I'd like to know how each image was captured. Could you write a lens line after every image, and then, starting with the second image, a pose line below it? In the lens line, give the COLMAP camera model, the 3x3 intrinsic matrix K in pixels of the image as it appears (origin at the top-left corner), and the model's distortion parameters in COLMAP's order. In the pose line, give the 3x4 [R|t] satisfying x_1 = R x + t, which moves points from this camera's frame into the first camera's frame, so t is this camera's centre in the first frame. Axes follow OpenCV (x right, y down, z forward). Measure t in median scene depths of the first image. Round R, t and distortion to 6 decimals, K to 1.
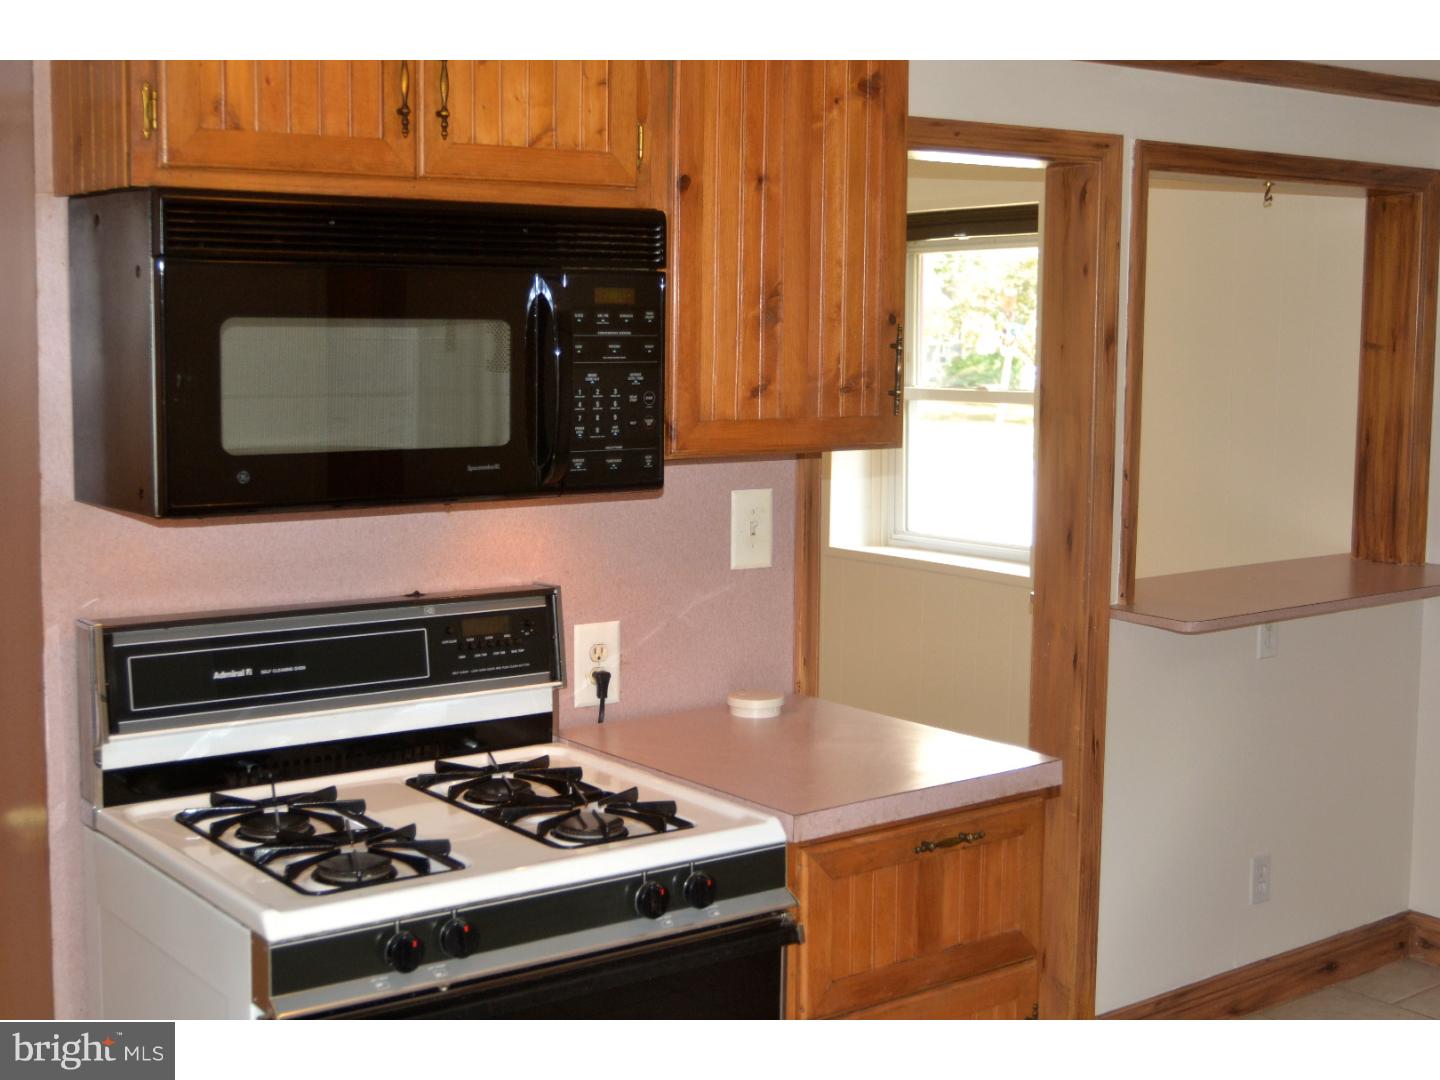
lens RADIAL K [[1895.7, 0, 719.0], [0, 1895.7, 541.6], [0, 0, 1]] dist [-0.031419, 0.000000]
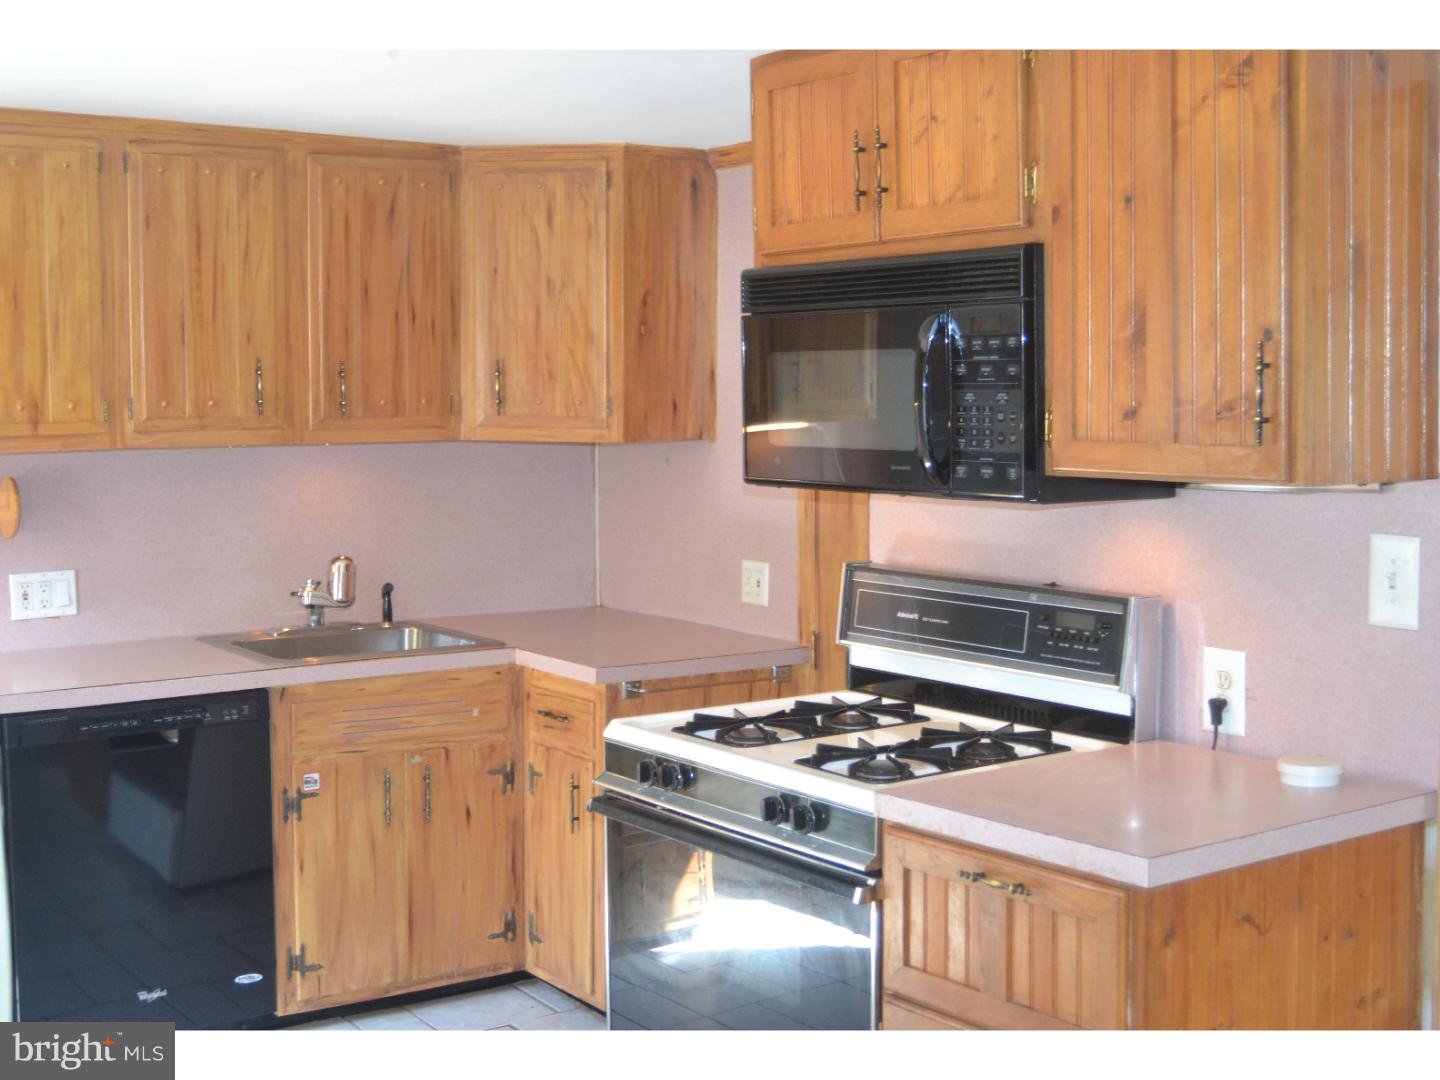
lens RADIAL K [[1895.7, 0, 719.4], [0, 1895.7, 536.0], [0, 0, 1]] dist [-0.031419, 0.000000]
pose [[-0.017799, 0.072855, -0.997184, 1.053260], [-0.106554, 0.991524, 0.074344, -0.070069], [0.994148, 0.107577, -0.009886, 0.844645]]
